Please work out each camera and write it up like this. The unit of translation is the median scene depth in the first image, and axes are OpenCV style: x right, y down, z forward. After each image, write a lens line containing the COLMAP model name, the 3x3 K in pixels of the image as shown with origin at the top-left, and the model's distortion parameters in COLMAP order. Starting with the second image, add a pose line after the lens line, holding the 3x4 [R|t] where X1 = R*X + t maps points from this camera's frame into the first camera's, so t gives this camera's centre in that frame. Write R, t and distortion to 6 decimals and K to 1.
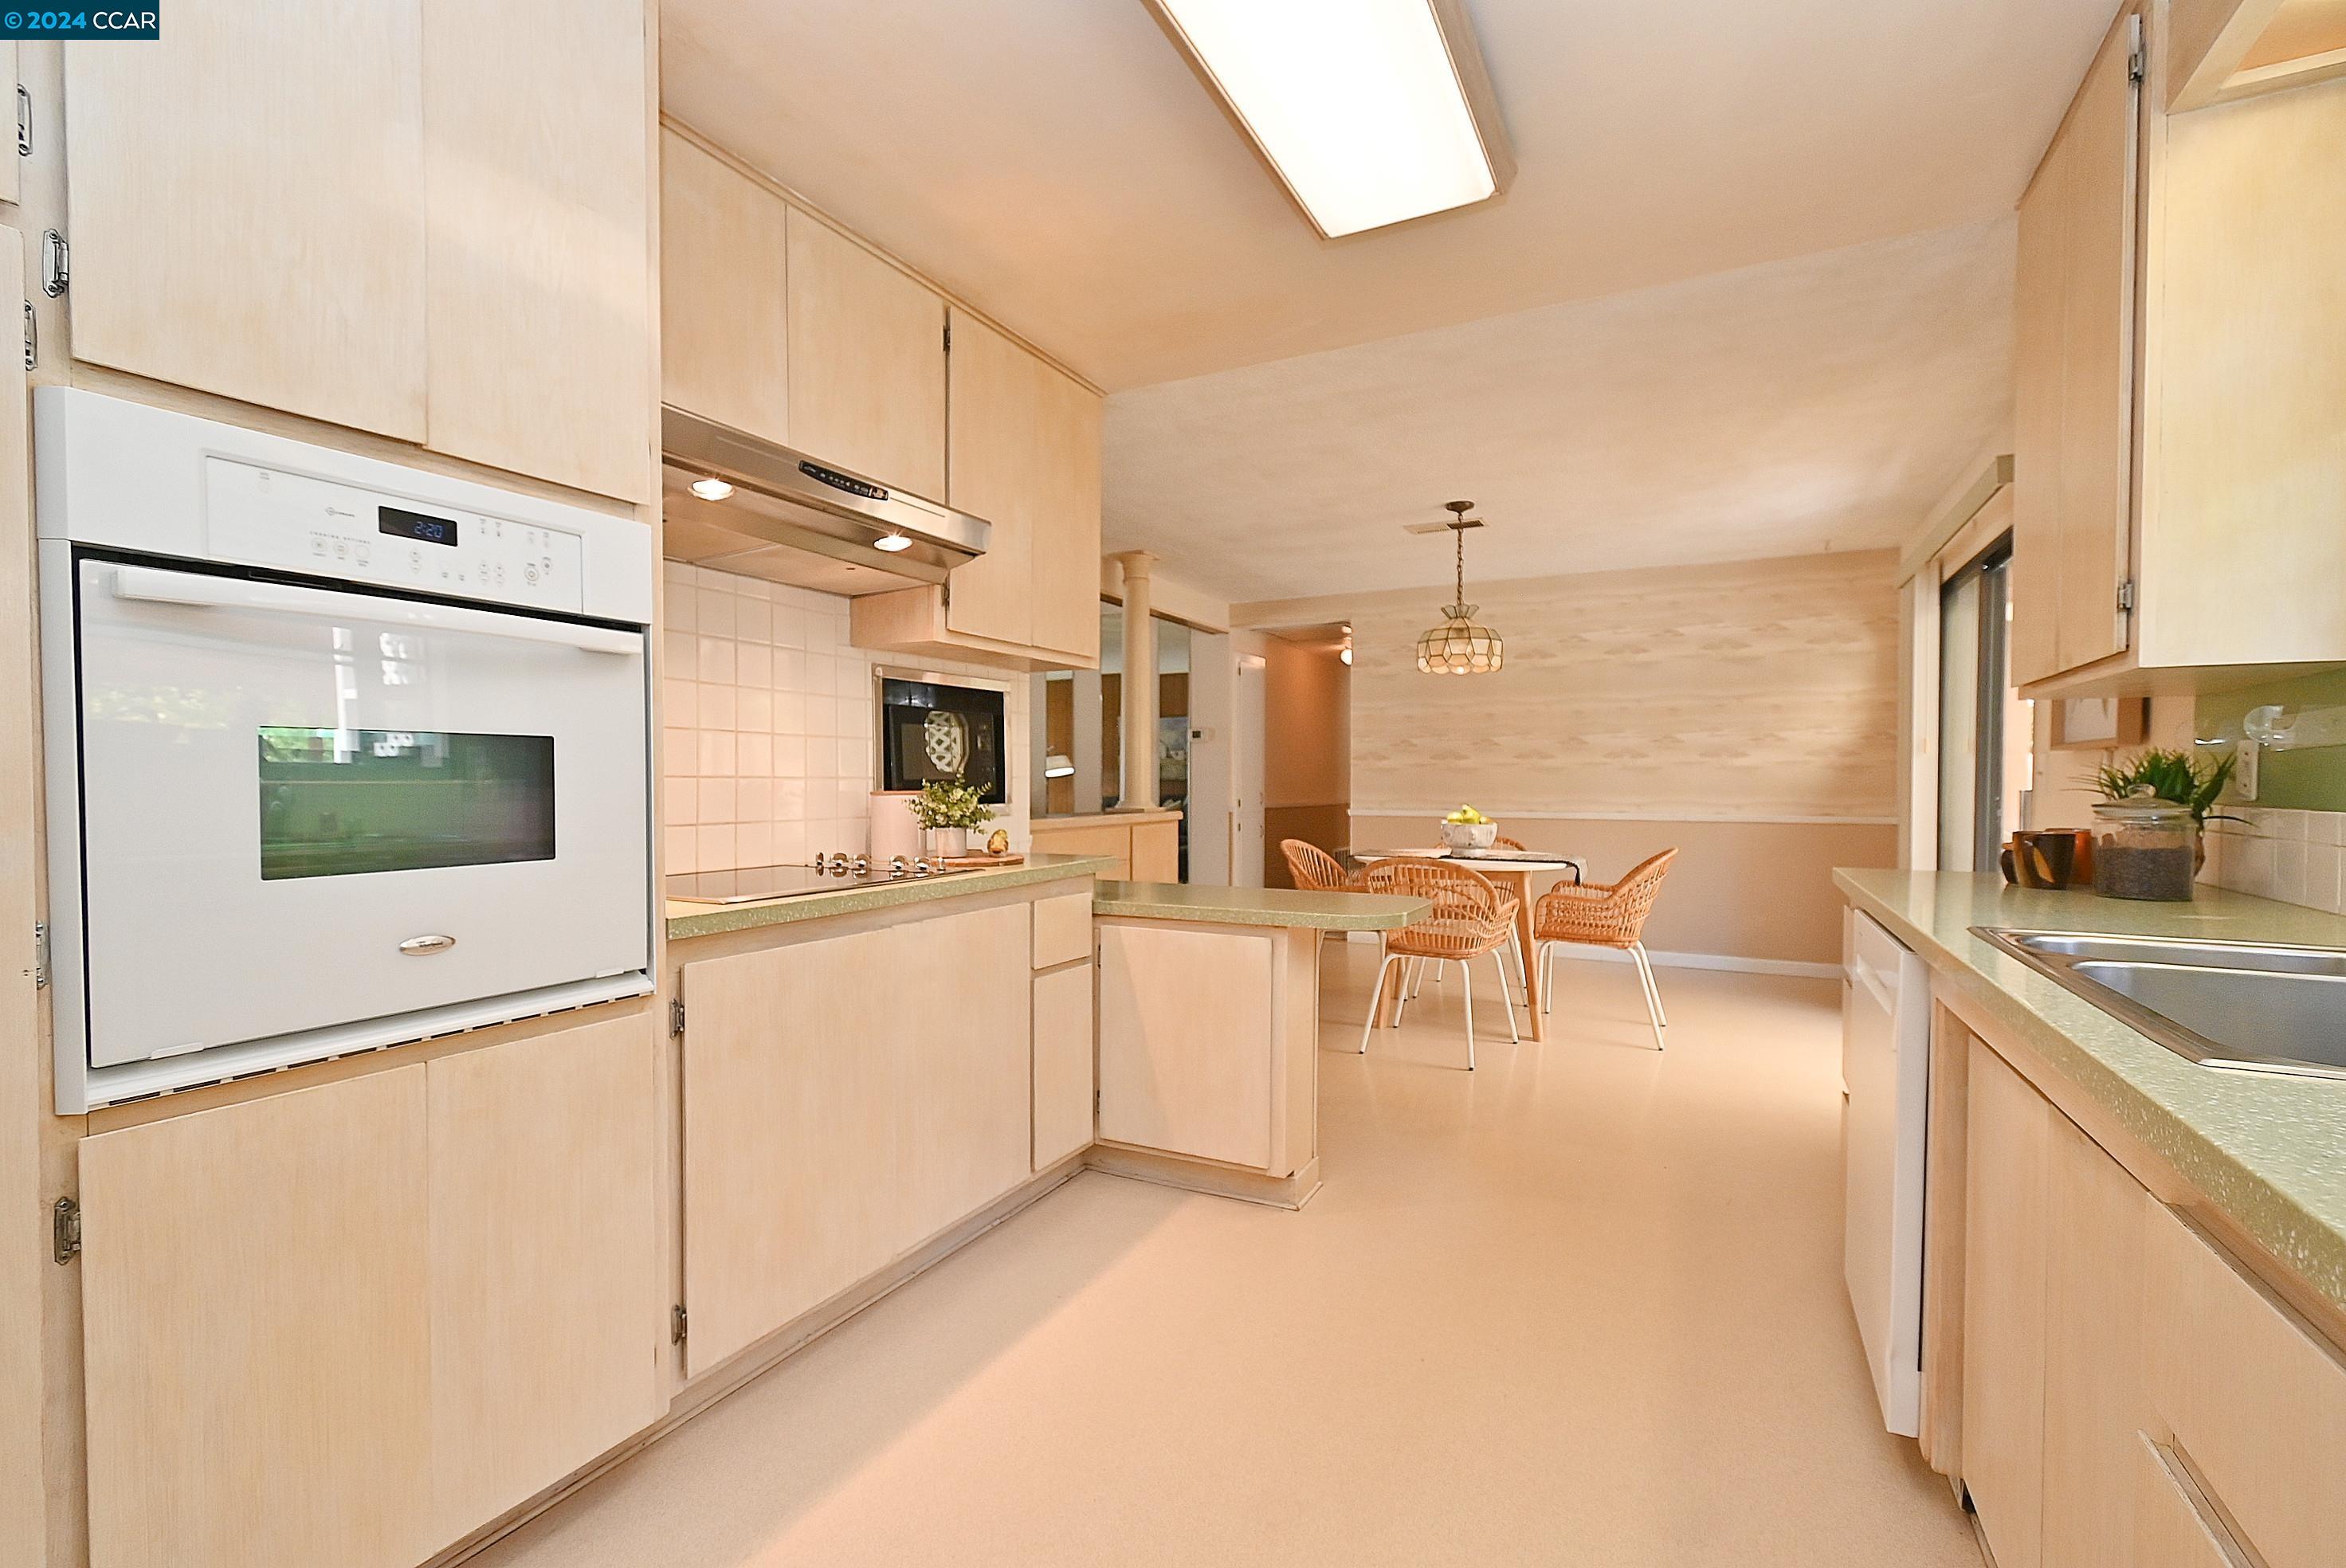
lens RADIAL K [[1055.0, 0, 1176.6], [0, 1055.0, 803.7], [0, 0, 1]] dist [-0.000541, -0.000808]
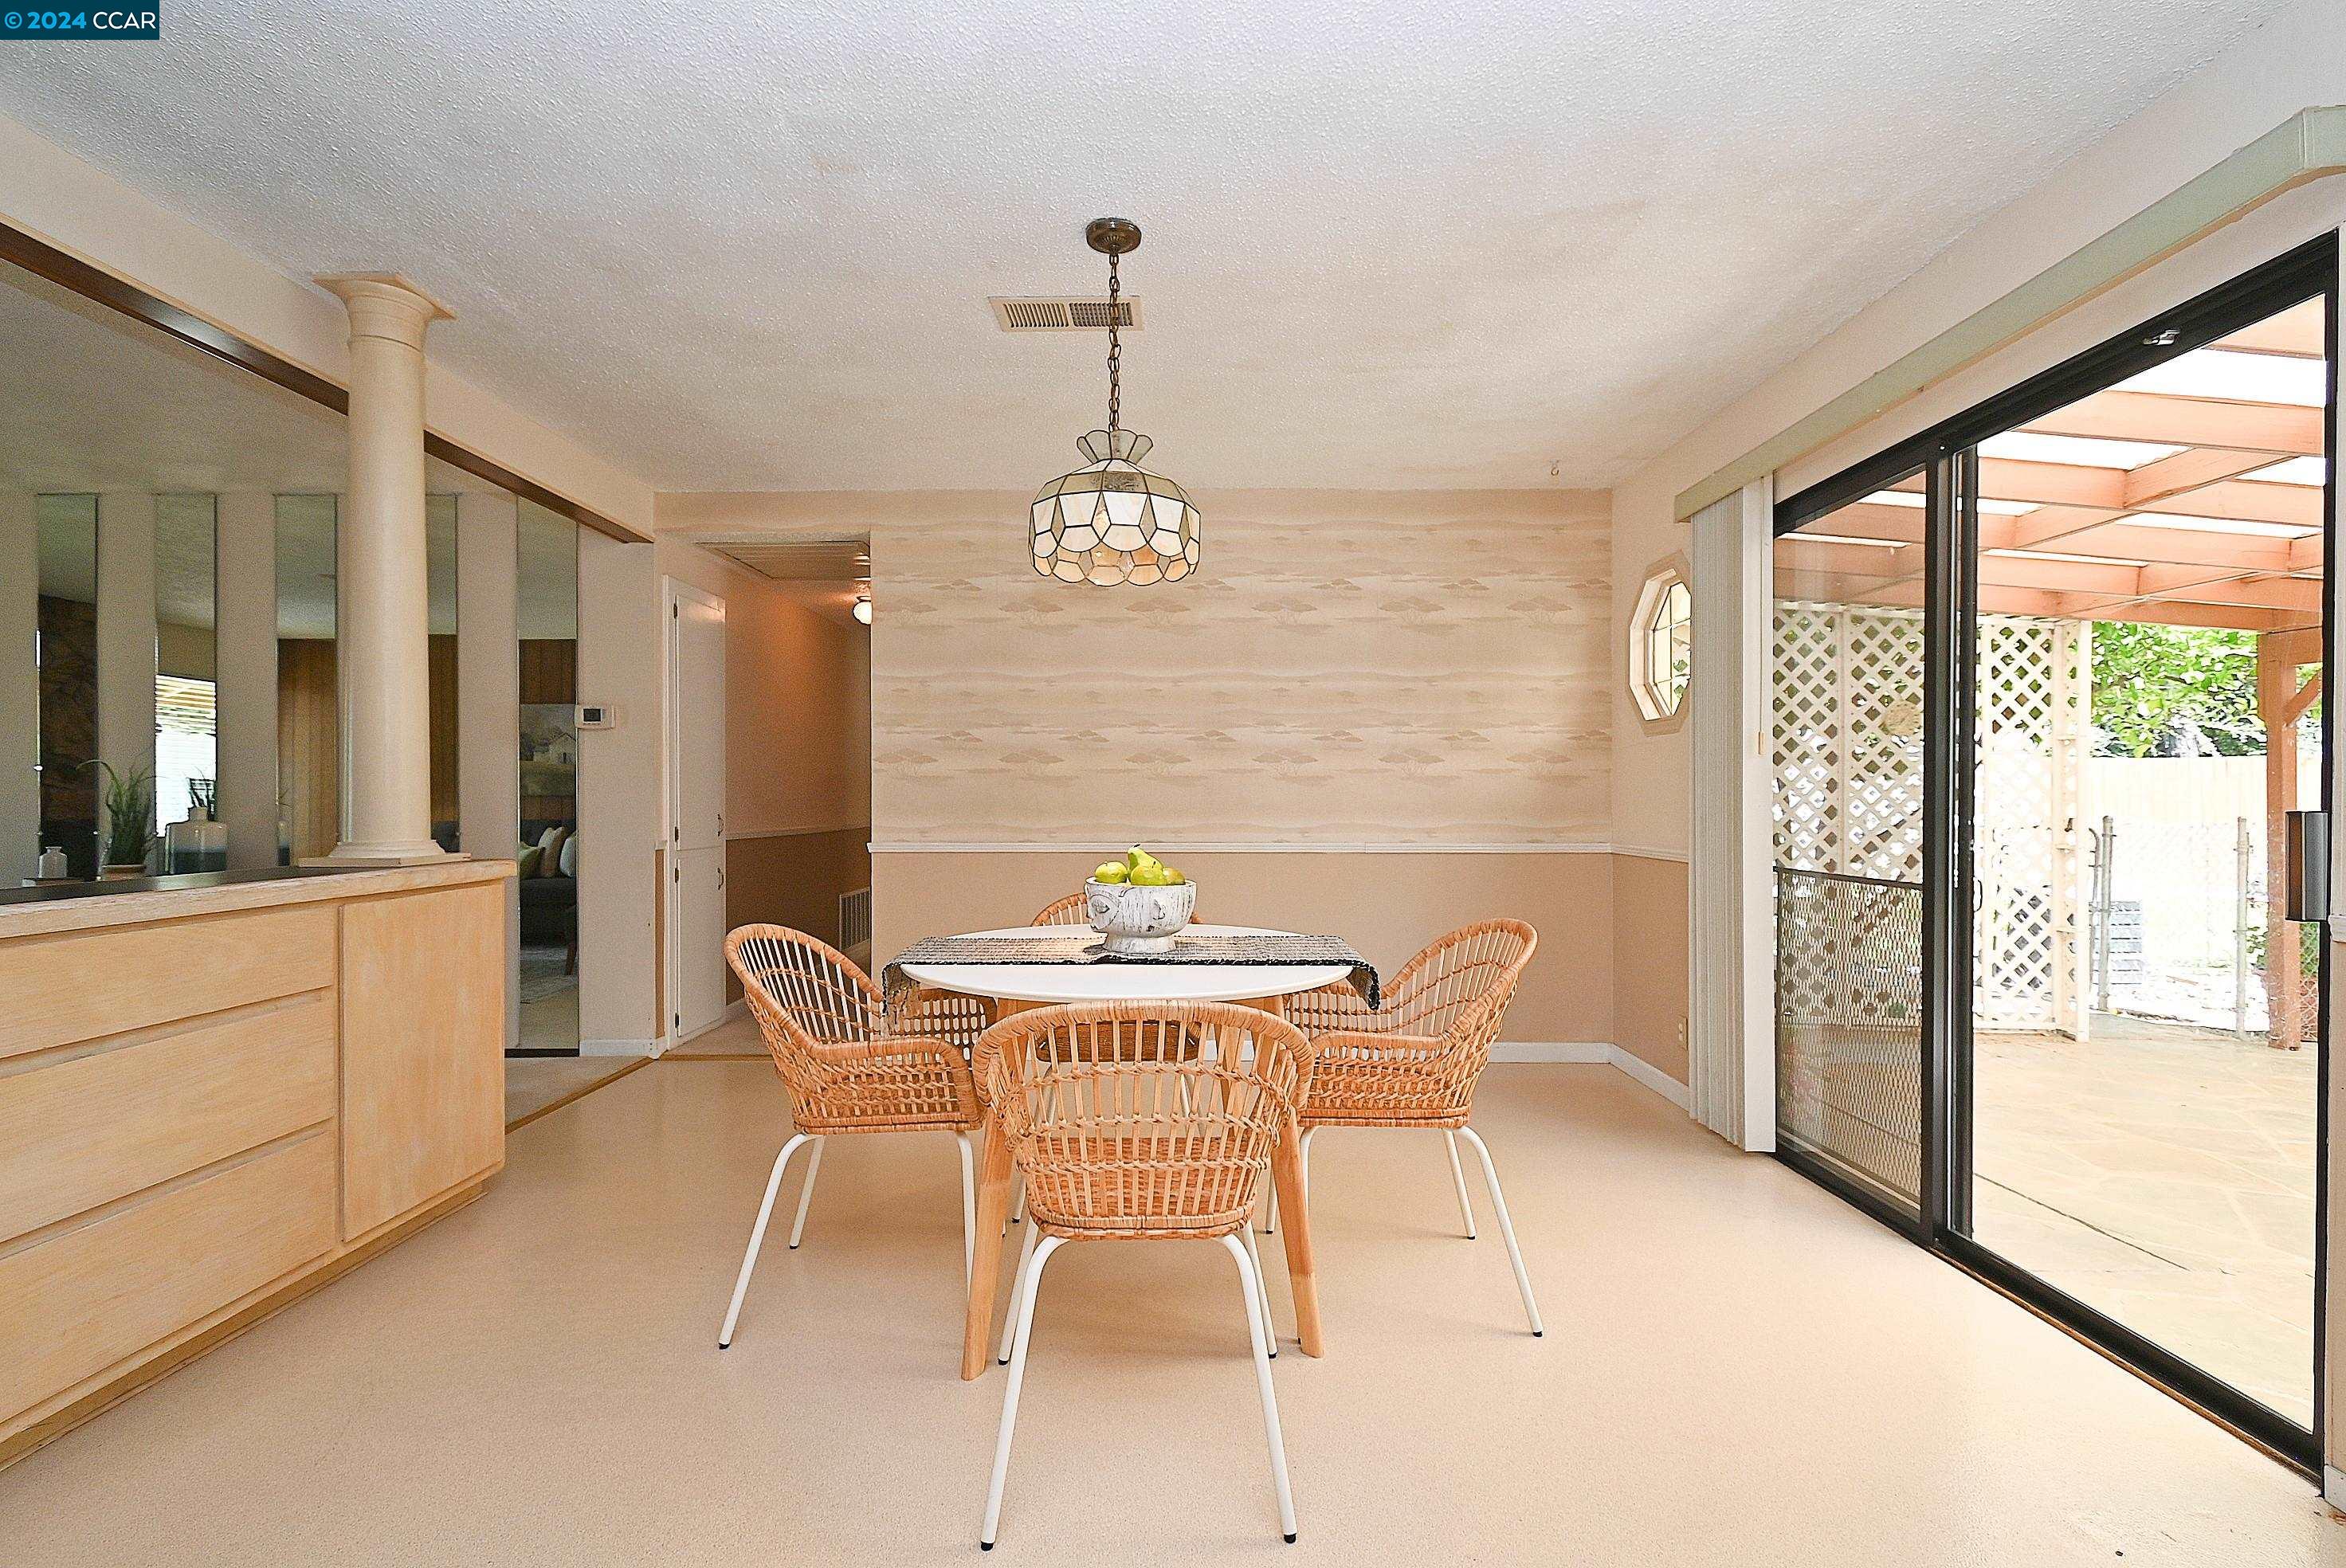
lens RADIAL K [[1055.0, 0, 1176.6], [0, 1055.0, 803.7], [0, 0, 1]] dist [-0.000541, -0.000808]
pose [[0.896921, -0.003675, 0.442175, 0.060132], [0.009972, 0.999879, -0.011918, -0.009455], [-0.442078, 0.015099, 0.896849, 0.426857]]
